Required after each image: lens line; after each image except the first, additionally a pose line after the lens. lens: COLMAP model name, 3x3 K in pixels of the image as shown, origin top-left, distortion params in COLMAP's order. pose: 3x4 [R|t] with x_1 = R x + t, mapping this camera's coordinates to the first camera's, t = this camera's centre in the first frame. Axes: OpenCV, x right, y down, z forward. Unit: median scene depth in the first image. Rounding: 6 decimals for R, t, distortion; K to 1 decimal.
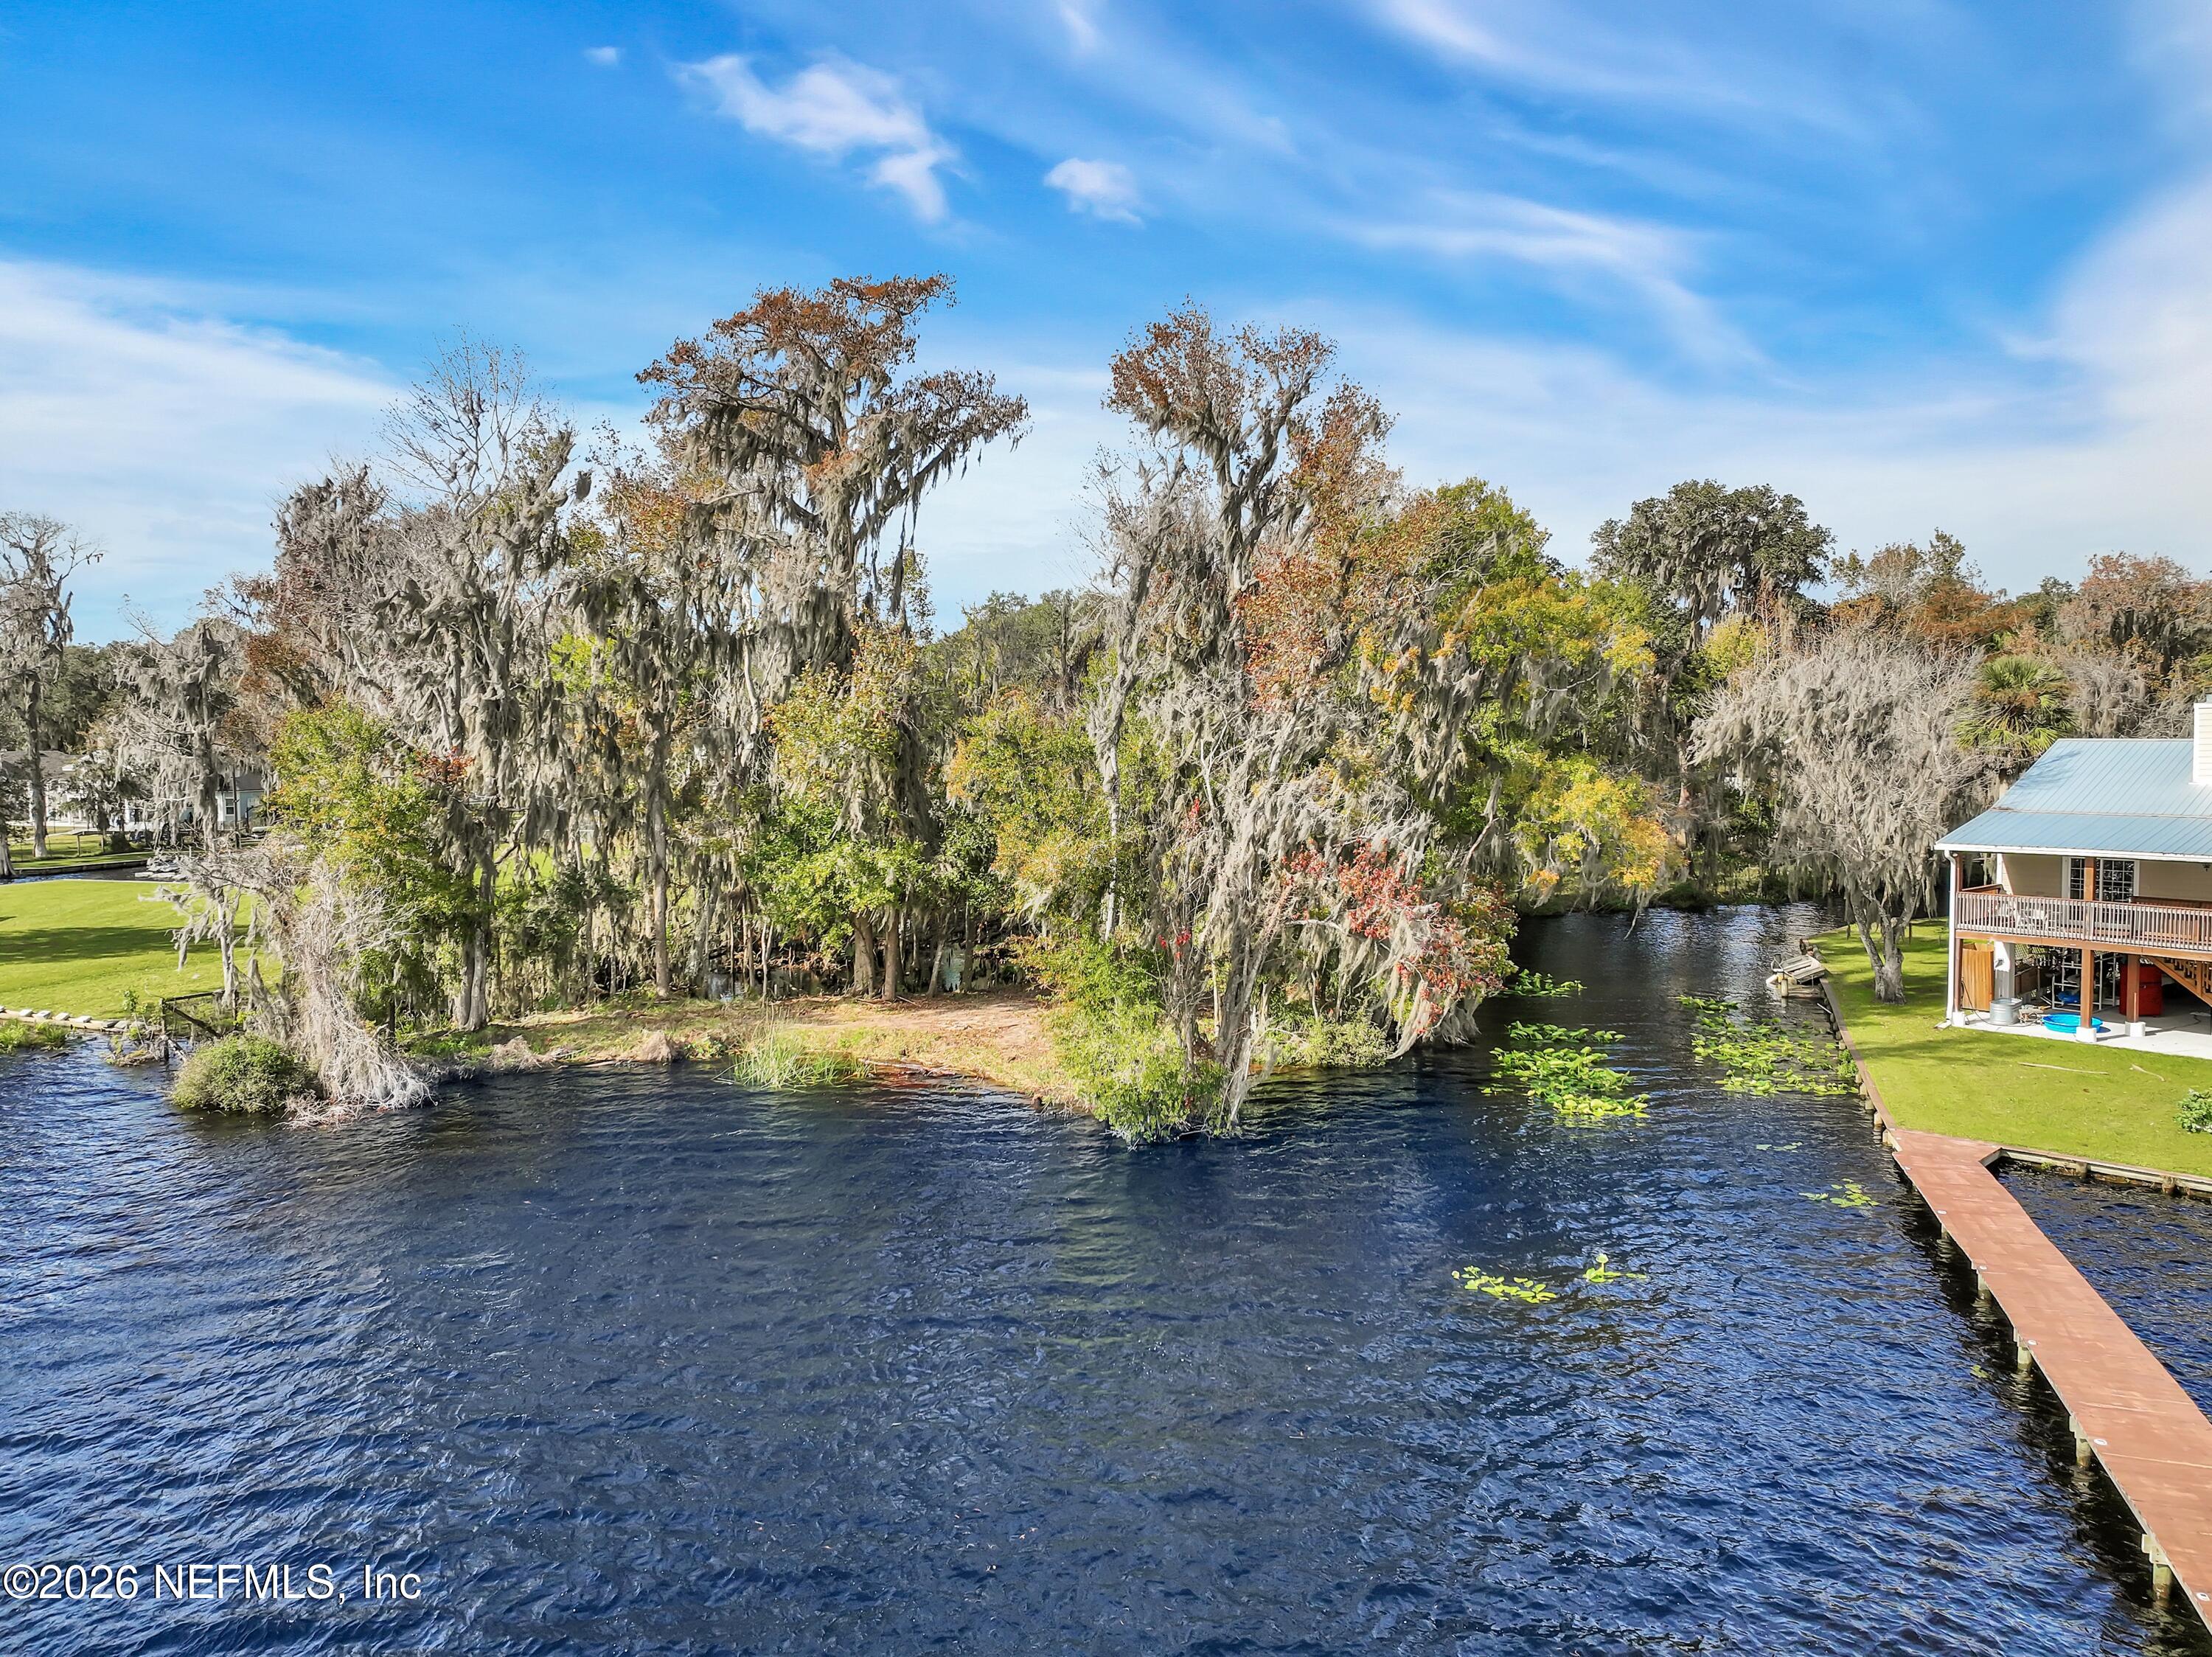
lens RADIAL K [[1475.7, 0, 1106.0], [0, 1475.7, 828.5], [0, 0, 1]] dist [0.002603, 0.002754]
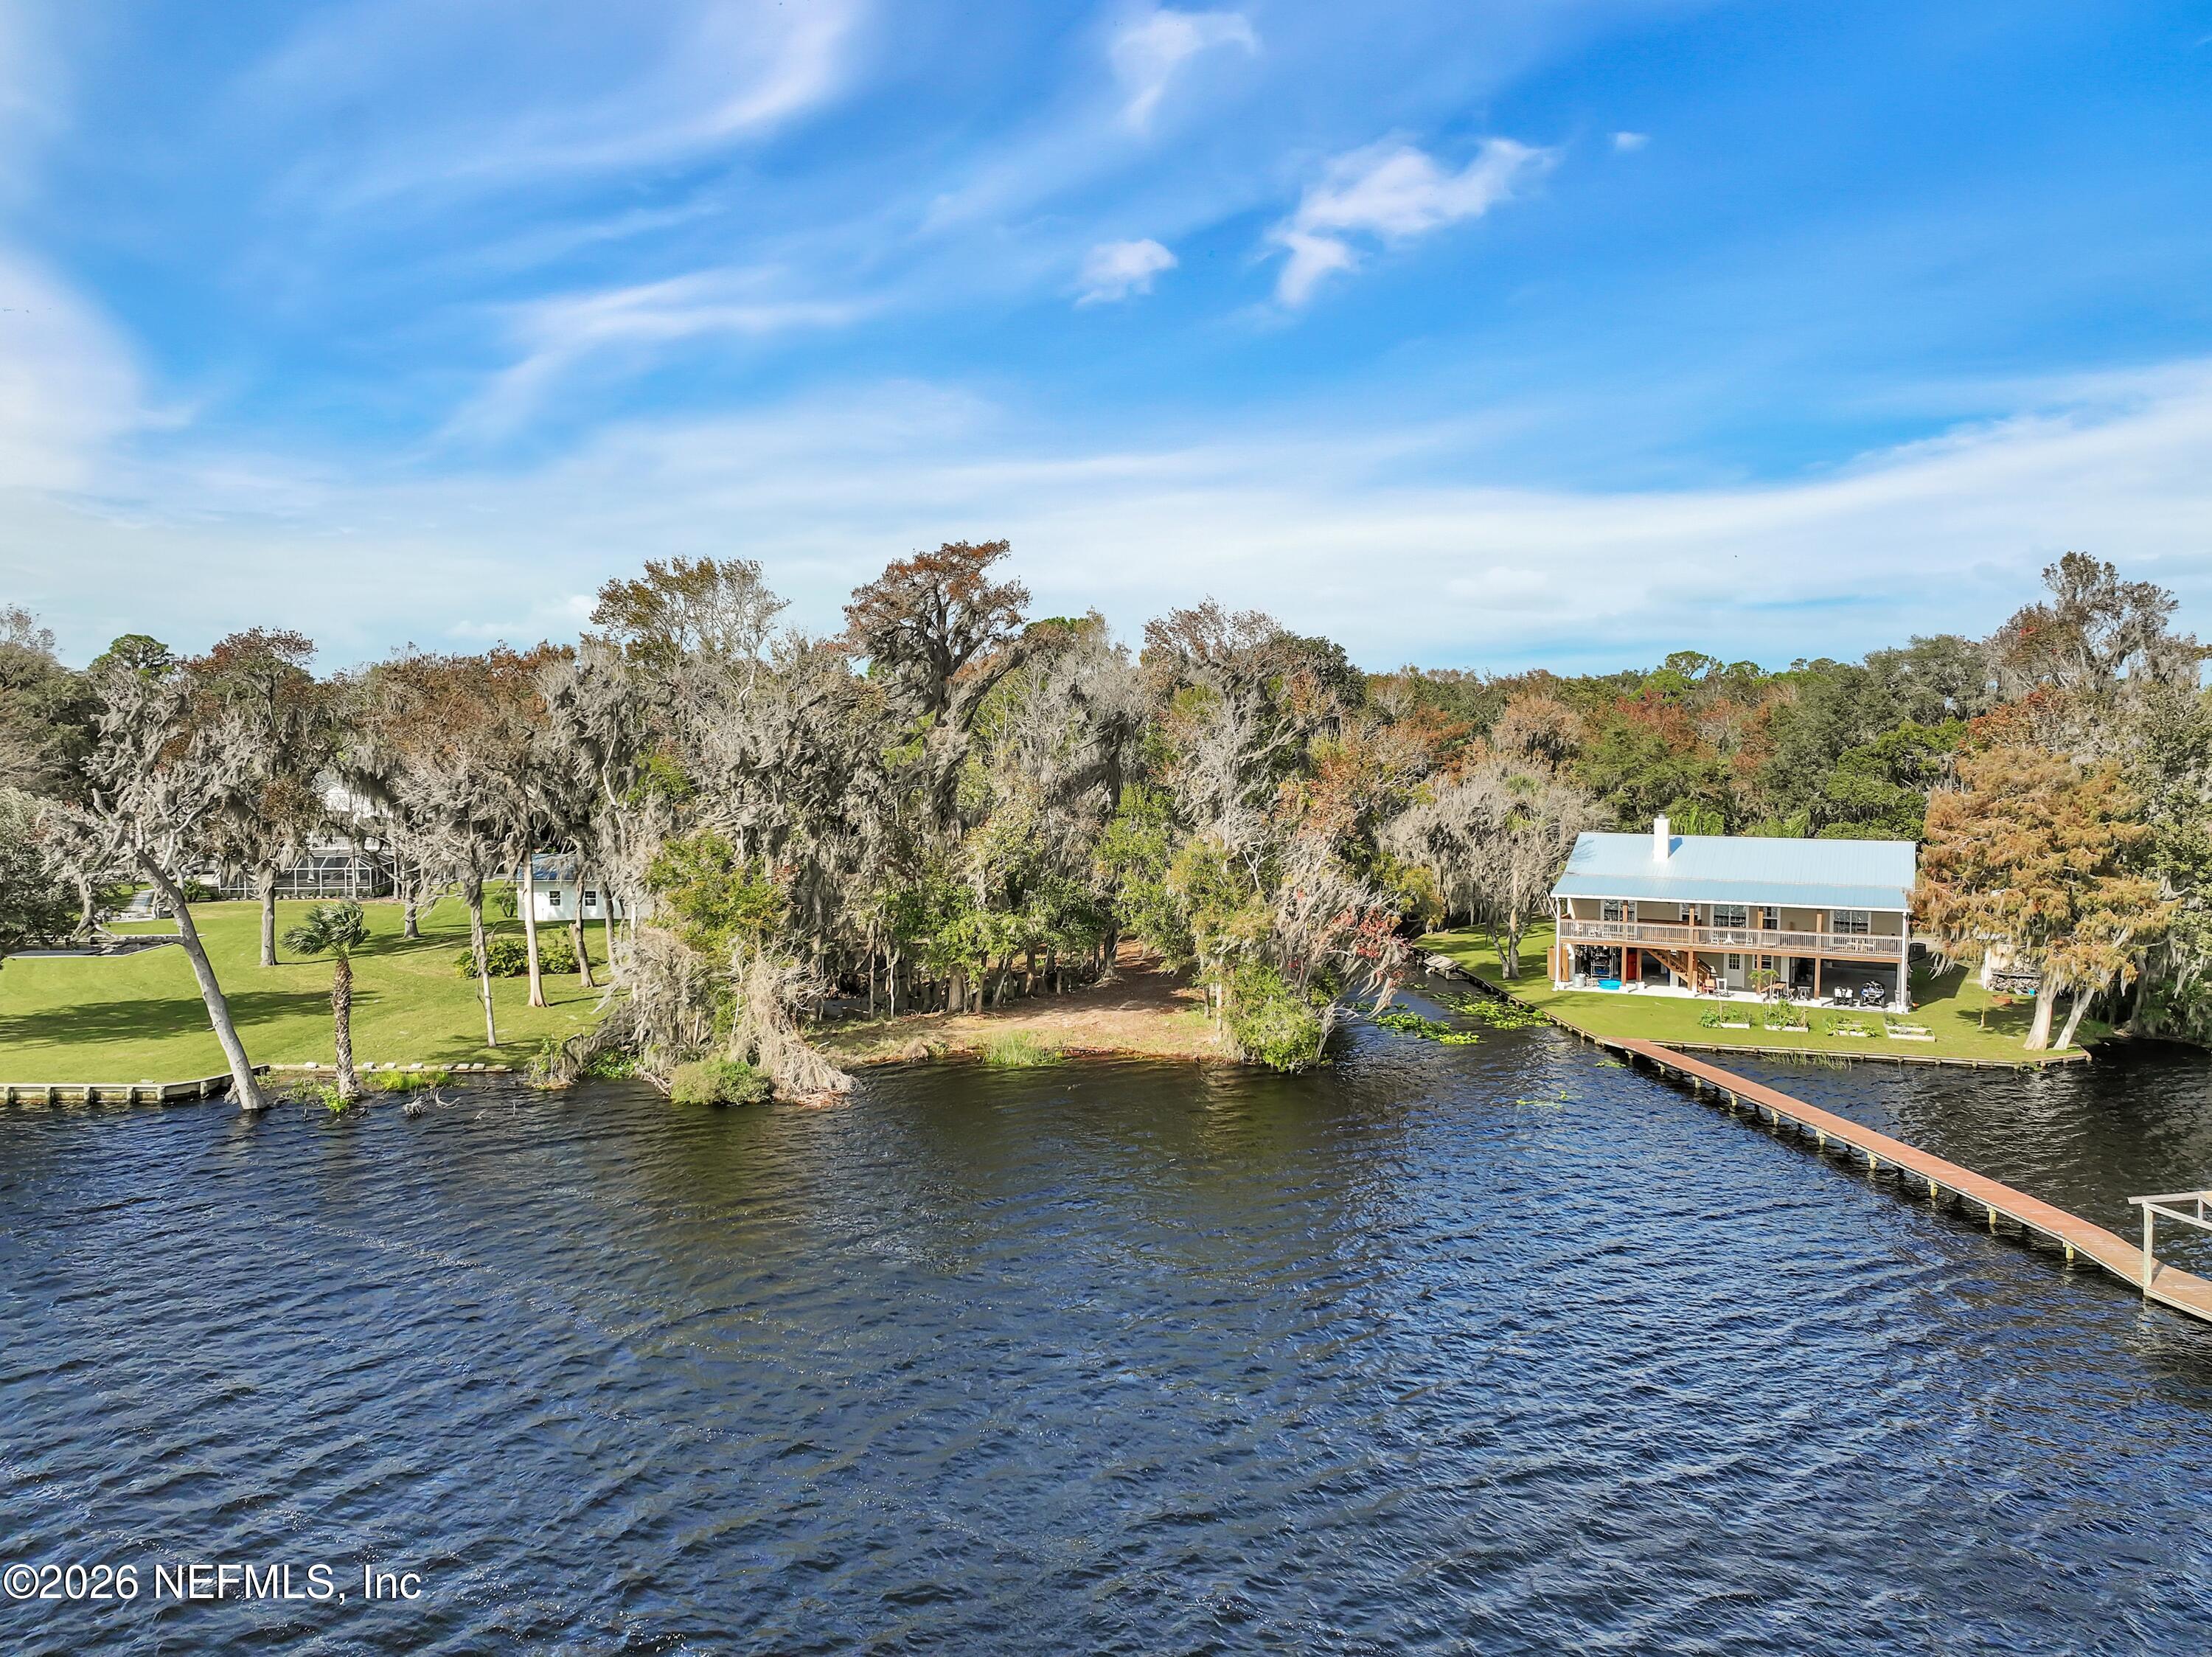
lens RADIAL K [[1570.0, 0, 1047.8], [0, 1570.0, 832.8], [0, 0, 1]] dist [0.000618, 0.001776]
pose [[0.908982, -0.015230, 0.416557, -0.857695], [0.019049, 0.999806, -0.005012, -0.069820], [-0.416400, 0.012491, 0.909096, -0.558233]]
